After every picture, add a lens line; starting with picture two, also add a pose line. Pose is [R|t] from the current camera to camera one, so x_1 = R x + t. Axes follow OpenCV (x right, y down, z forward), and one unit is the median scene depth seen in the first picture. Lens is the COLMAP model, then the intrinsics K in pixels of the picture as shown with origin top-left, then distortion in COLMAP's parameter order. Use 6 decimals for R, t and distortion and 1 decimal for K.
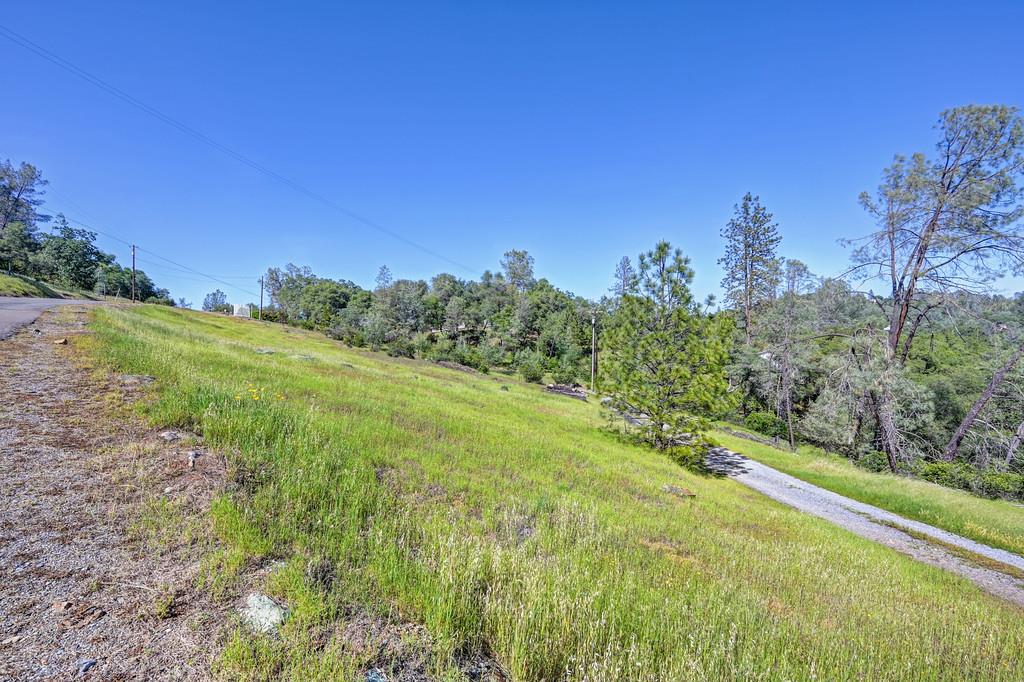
lens RADIAL K [[436.2, 0, 511.3], [0, 436.2, 339.0], [0, 0, 1]] dist [-0.012538, 0.000848]
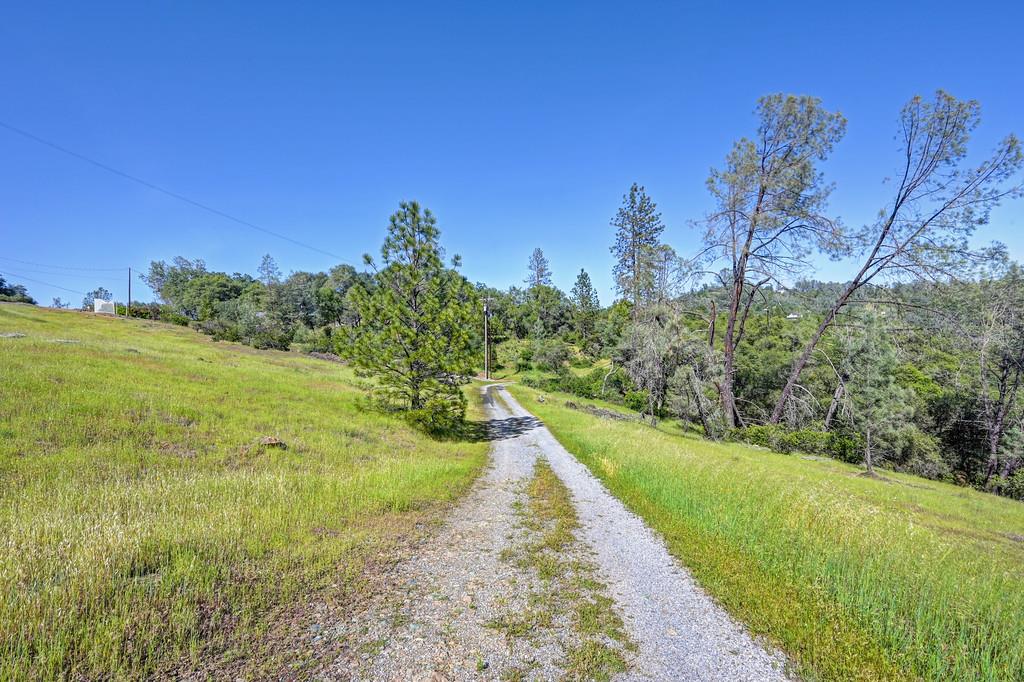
lens RADIAL K [[436.2, 0, 512.7], [0, 436.2, 342.0], [0, 0, 1]] dist [-0.012538, 0.000848]
pose [[0.990024, -0.029472, 0.137783, 0.099081], [0.027441, 0.999485, 0.016619, 0.018124], [-0.138202, -0.012672, 0.990323, 0.002679]]
